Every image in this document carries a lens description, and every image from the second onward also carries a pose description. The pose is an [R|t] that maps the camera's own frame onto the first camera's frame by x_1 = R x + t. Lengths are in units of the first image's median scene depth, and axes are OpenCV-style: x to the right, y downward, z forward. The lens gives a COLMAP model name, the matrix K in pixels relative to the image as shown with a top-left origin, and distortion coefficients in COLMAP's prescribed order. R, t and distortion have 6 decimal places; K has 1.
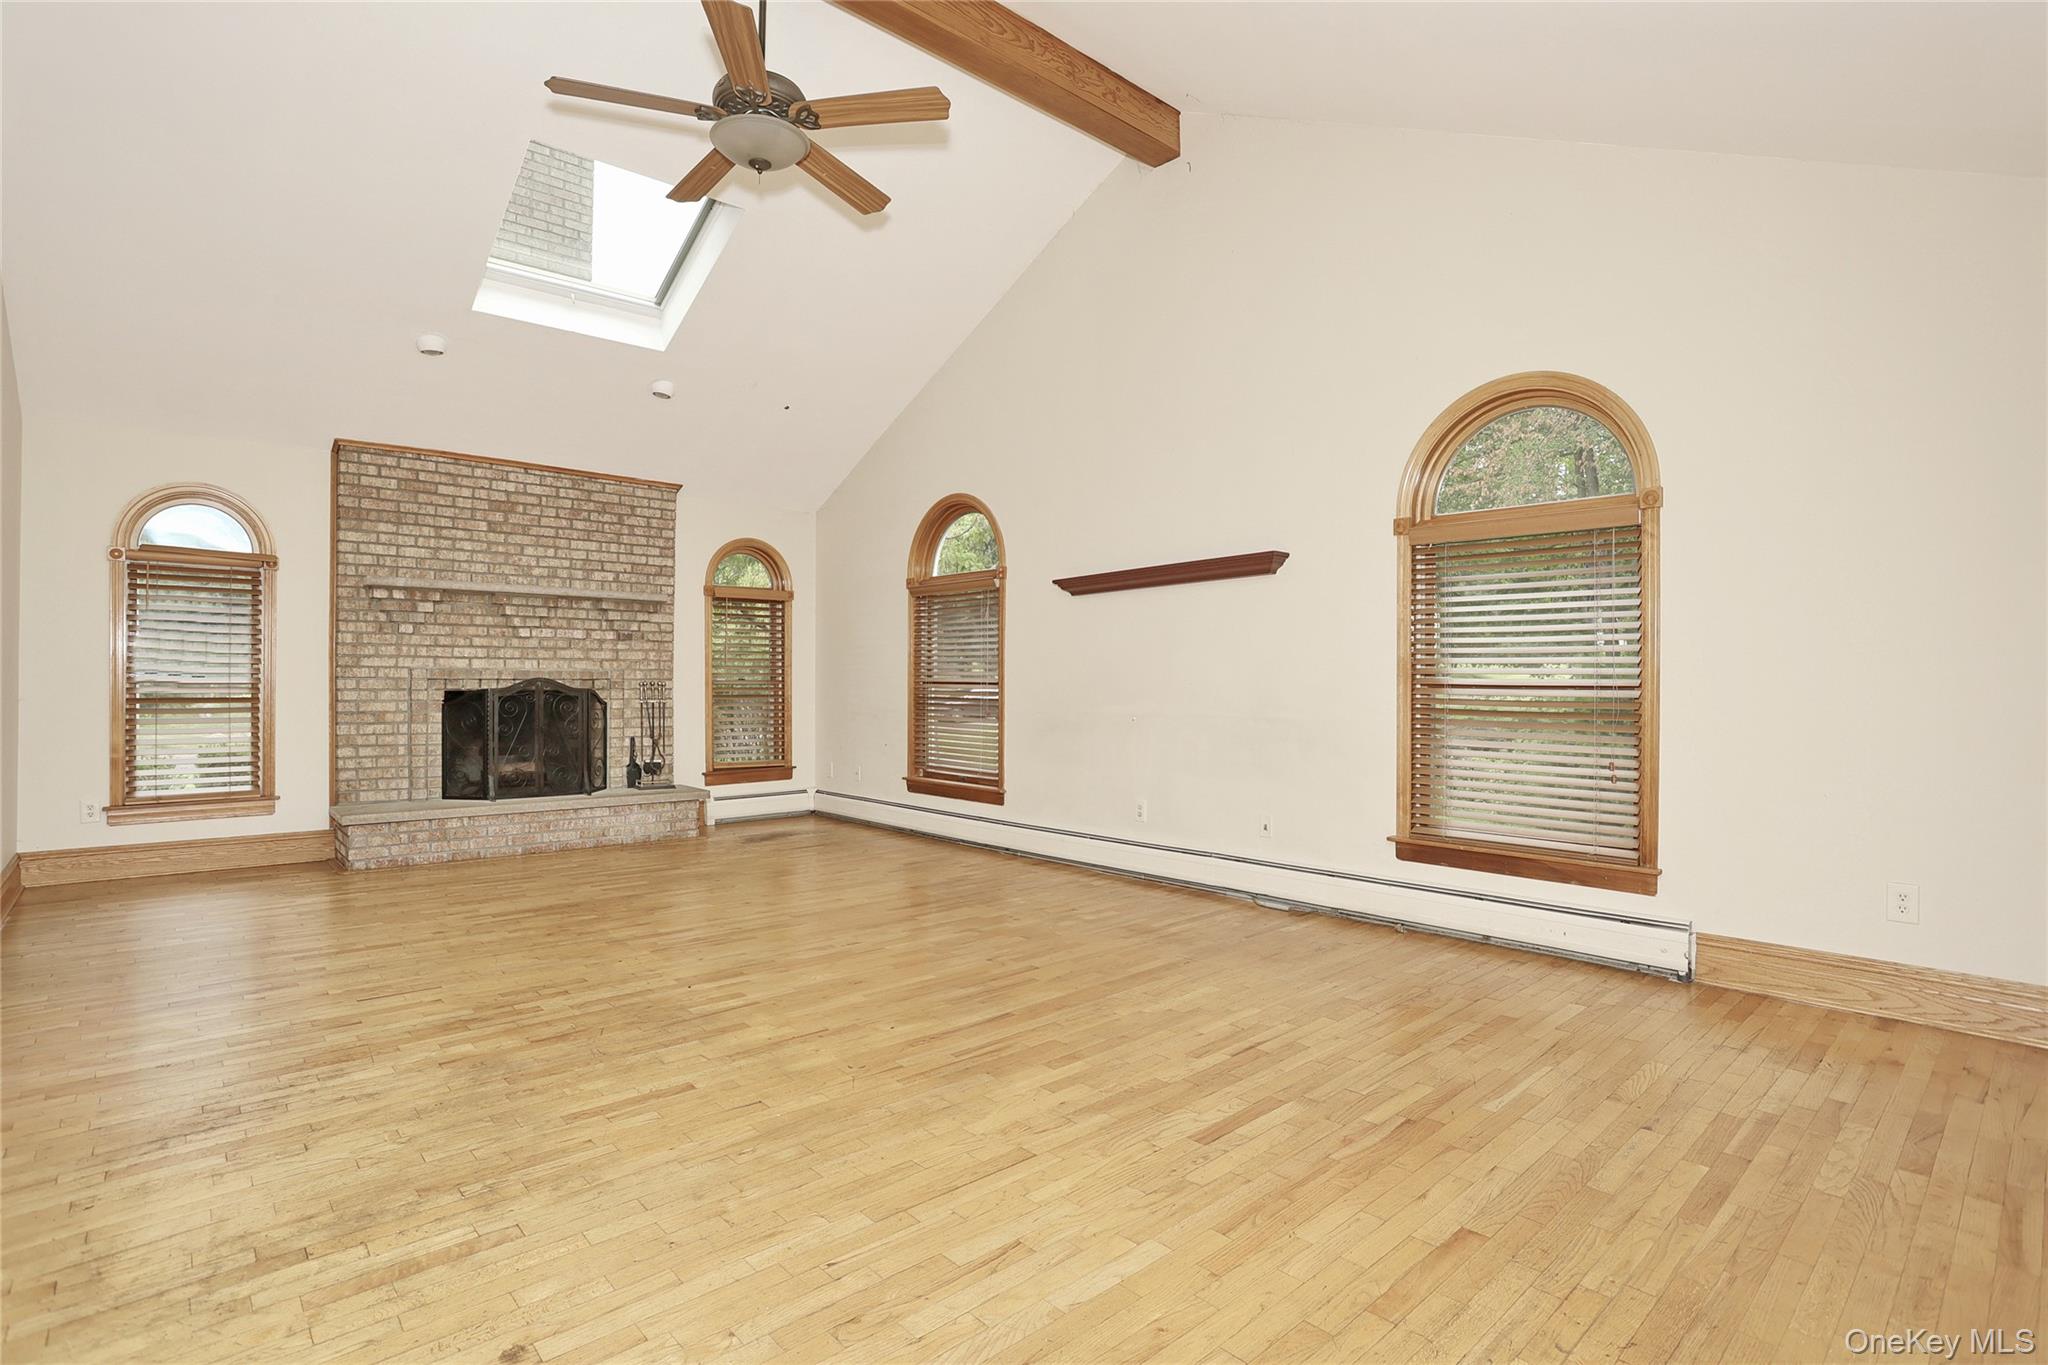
lens RADIAL K [[986.3, 0, 1015.1], [0, 986.3, 677.4], [0, 0, 1]] dist [-0.071167, 0.024889]
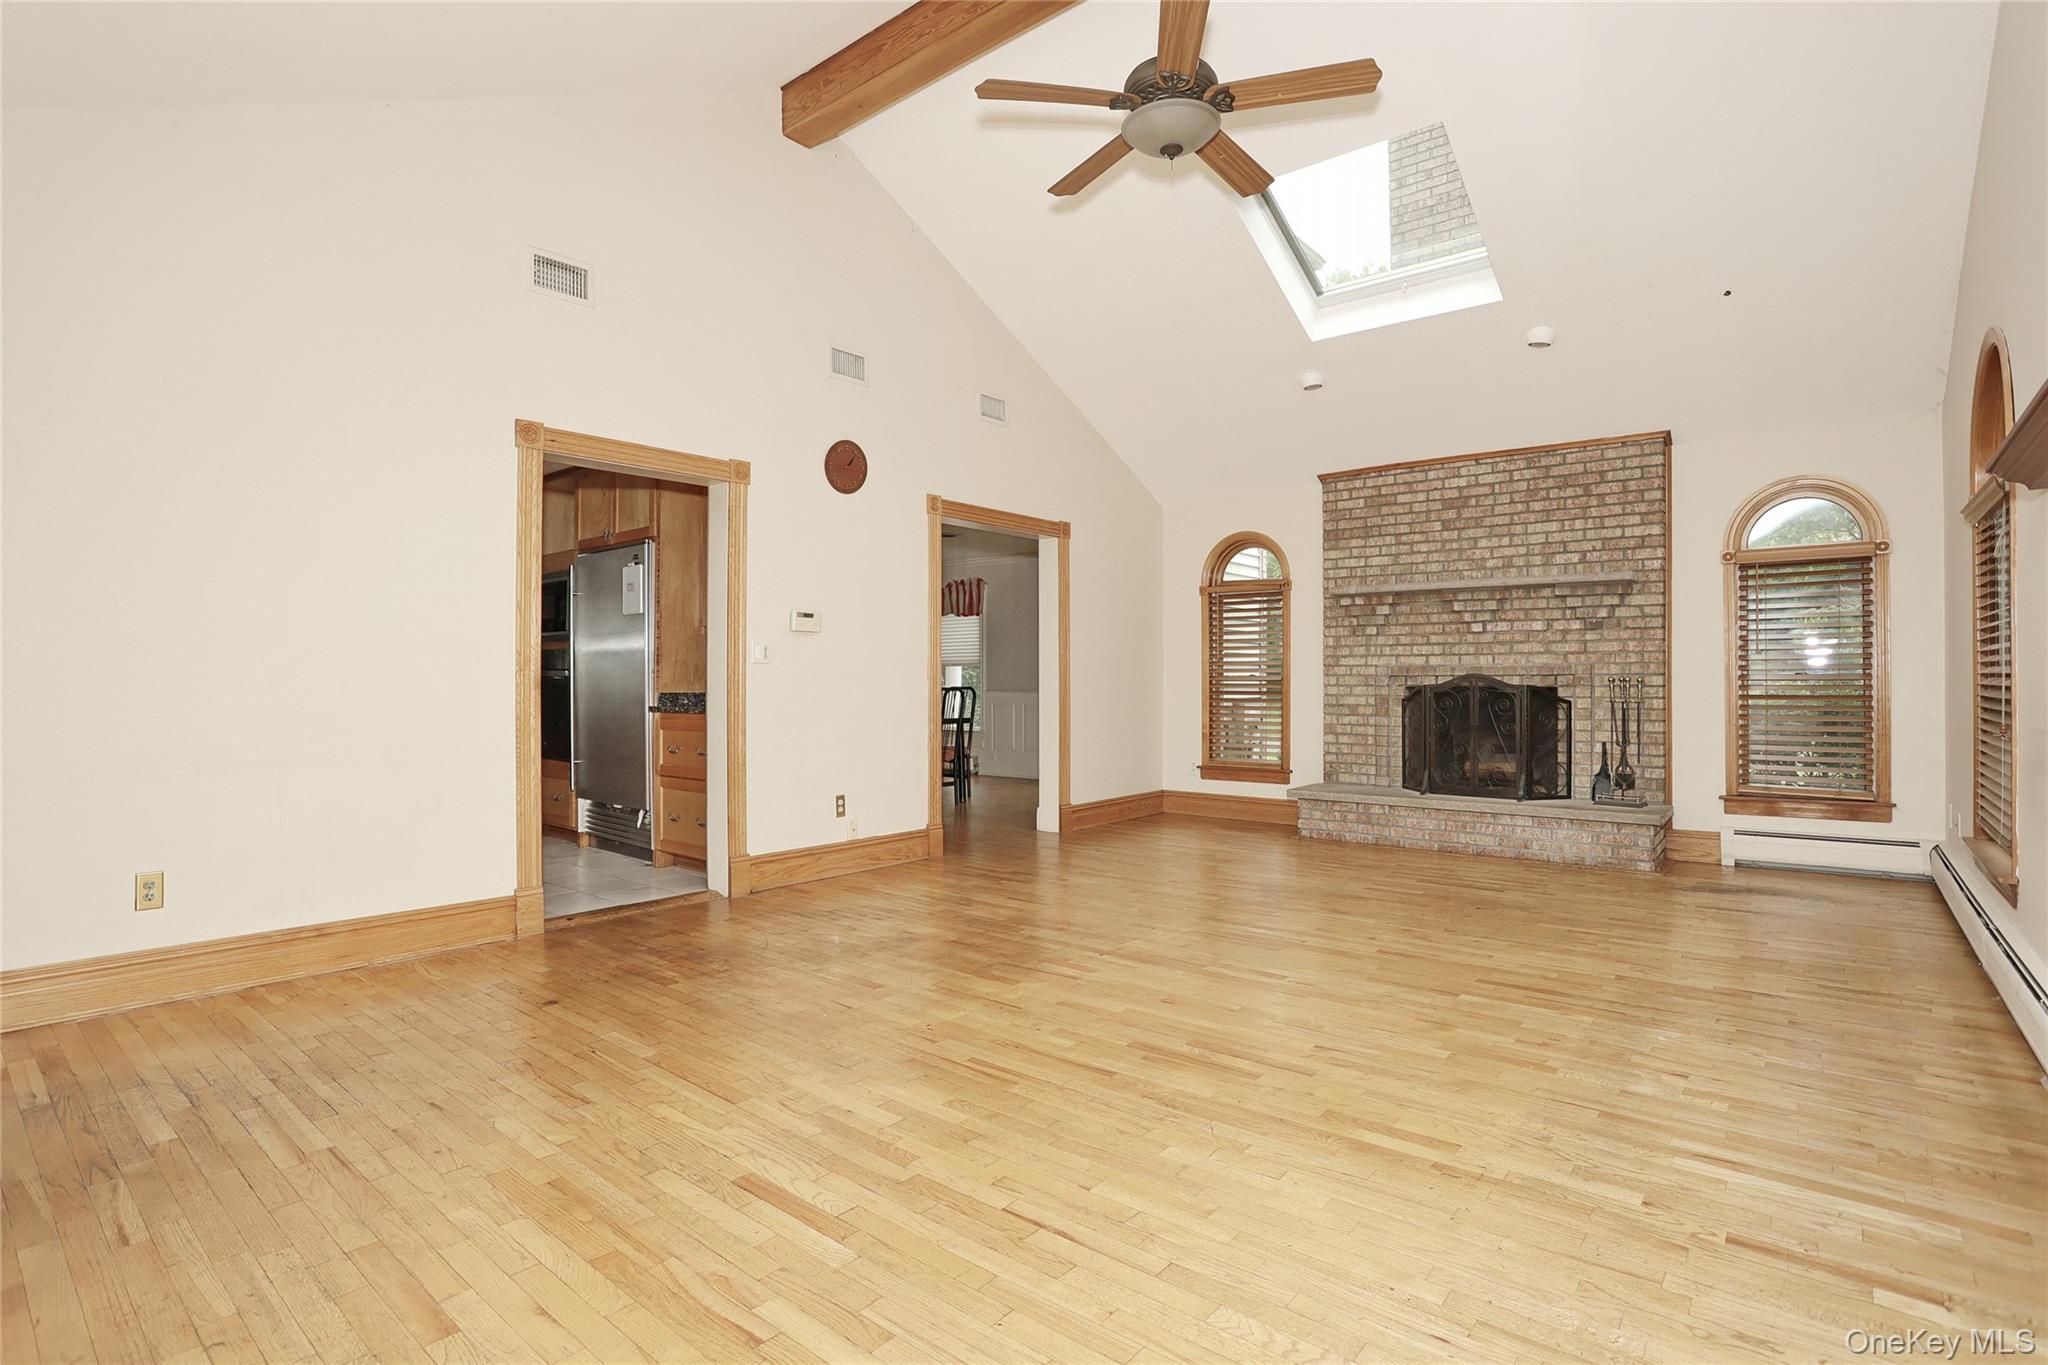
lens RADIAL K [[986.3, 0, 1015.1], [0, 986.3, 677.4], [0, 0, 1]] dist [-0.071167, 0.024889]
pose [[0.147454, -0.007093, -0.989044, 0.398913], [0.004984, 0.999967, -0.006428, 0.008058], [0.989056, -0.003982, 0.147484, 0.402089]]
